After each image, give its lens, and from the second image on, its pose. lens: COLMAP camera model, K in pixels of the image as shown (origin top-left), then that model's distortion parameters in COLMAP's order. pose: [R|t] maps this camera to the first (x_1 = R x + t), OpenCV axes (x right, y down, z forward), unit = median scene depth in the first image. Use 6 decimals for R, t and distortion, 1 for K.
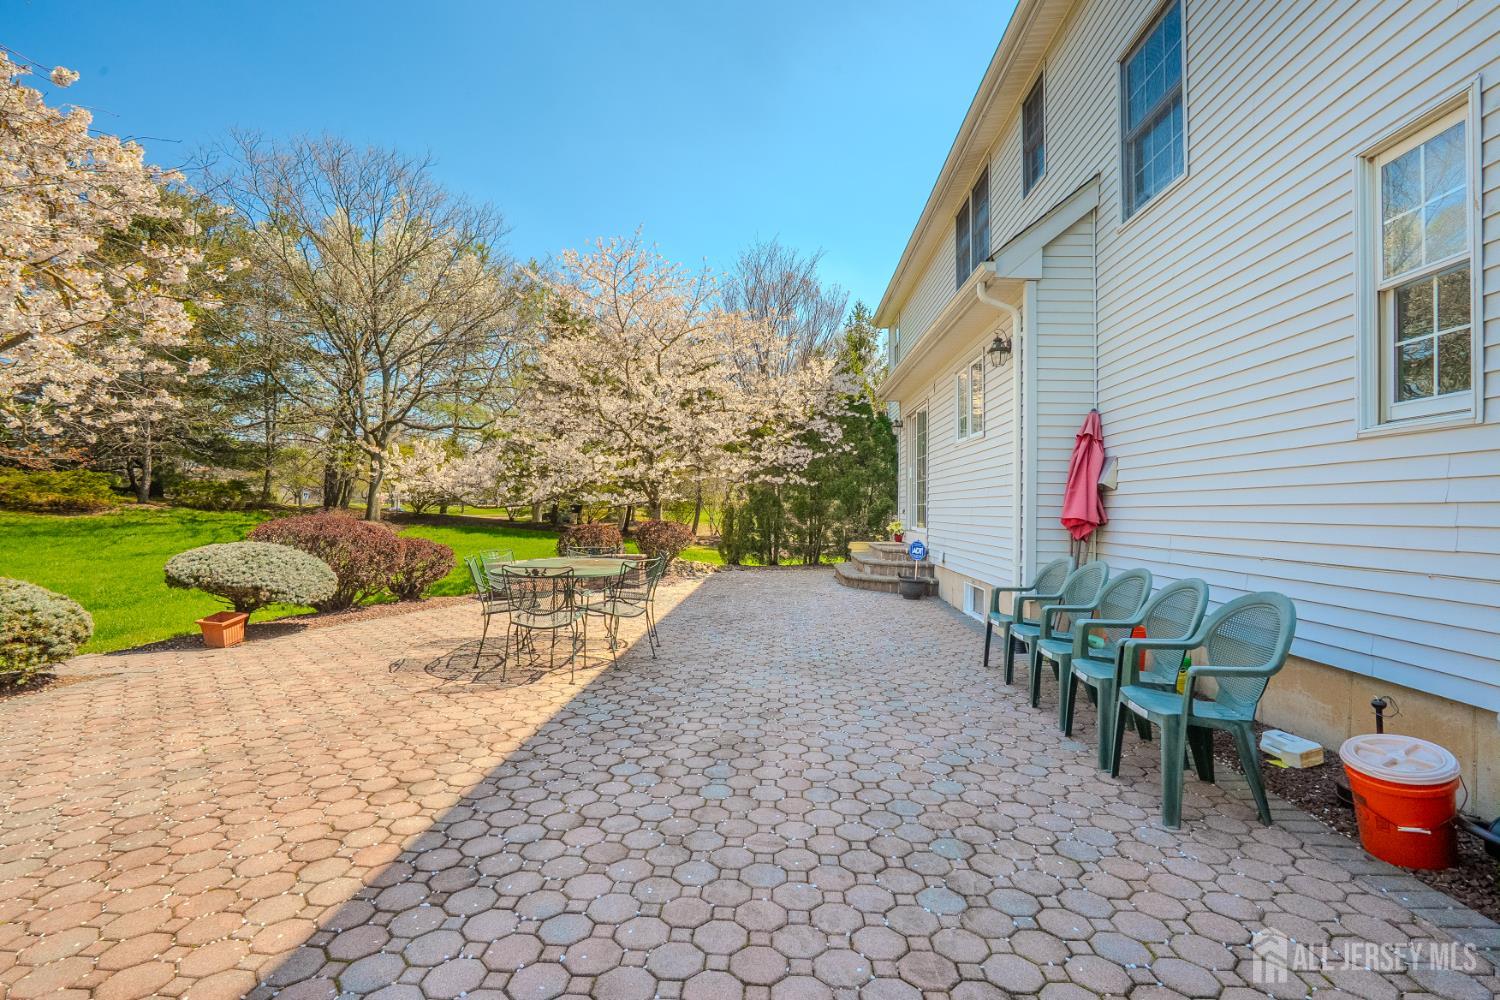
lens RADIAL K [[687.7, 0, 750.0], [0, 687.7, 500.0], [0, 0, 1]] dist [-0.060699, 0.021808]
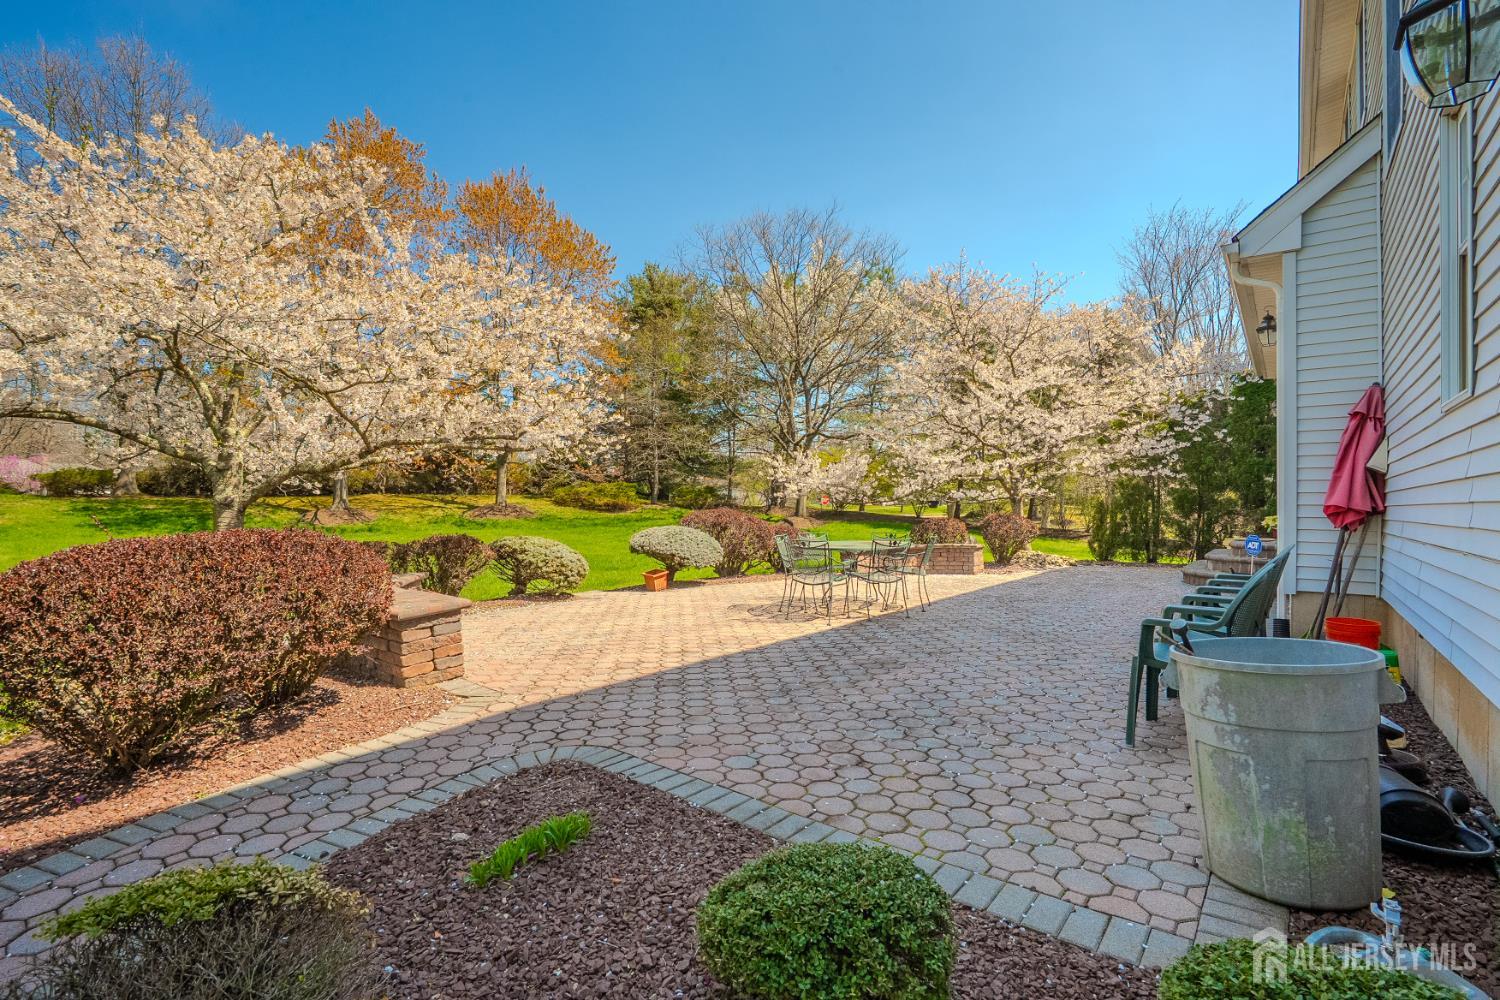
lens RADIAL K [[687.7, 0, 750.0], [0, 687.7, 500.0], [0, 0, 1]] dist [-0.060699, 0.021808]
pose [[0.809482, -0.012293, -0.587015, 0.312031], [0.012751, 0.999913, -0.003356, 0.011196], [0.587006, -0.004769, 0.809569, -0.165453]]
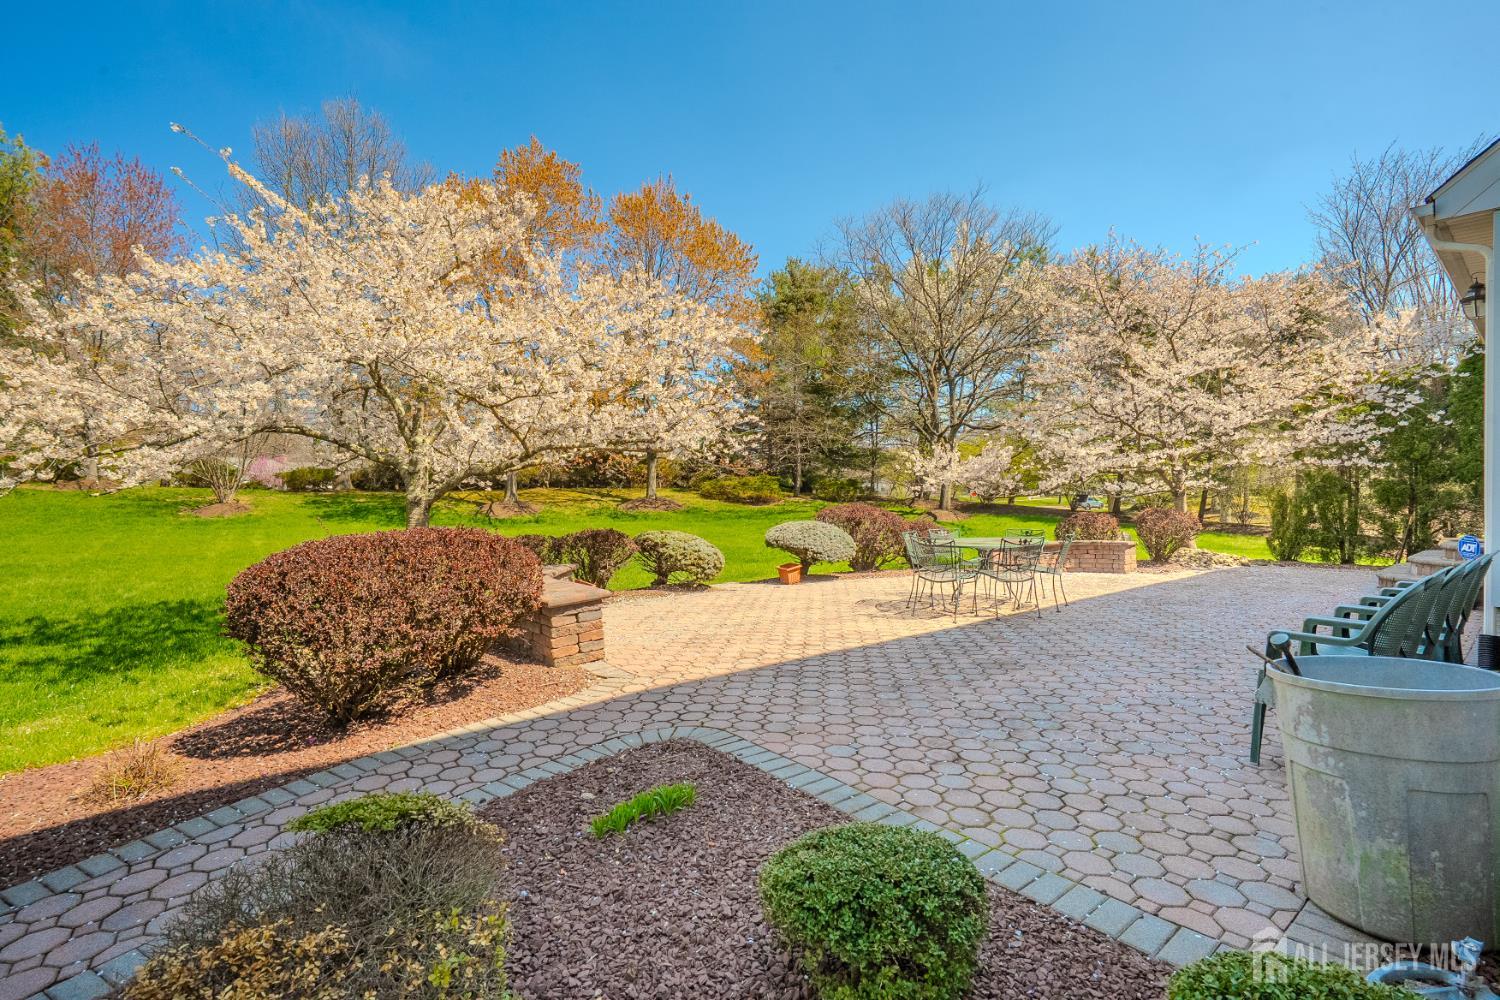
lens RADIAL K [[688.6, 0, 747.4], [0, 688.6, 497.3], [0, 0, 1]] dist [-0.065273, 0.023920]
pose [[0.664627, -0.008546, -0.747127, 0.357344], [0.015580, 0.999876, 0.002422, 0.001980], [0.747013, -0.013250, 0.664677, -0.171185]]
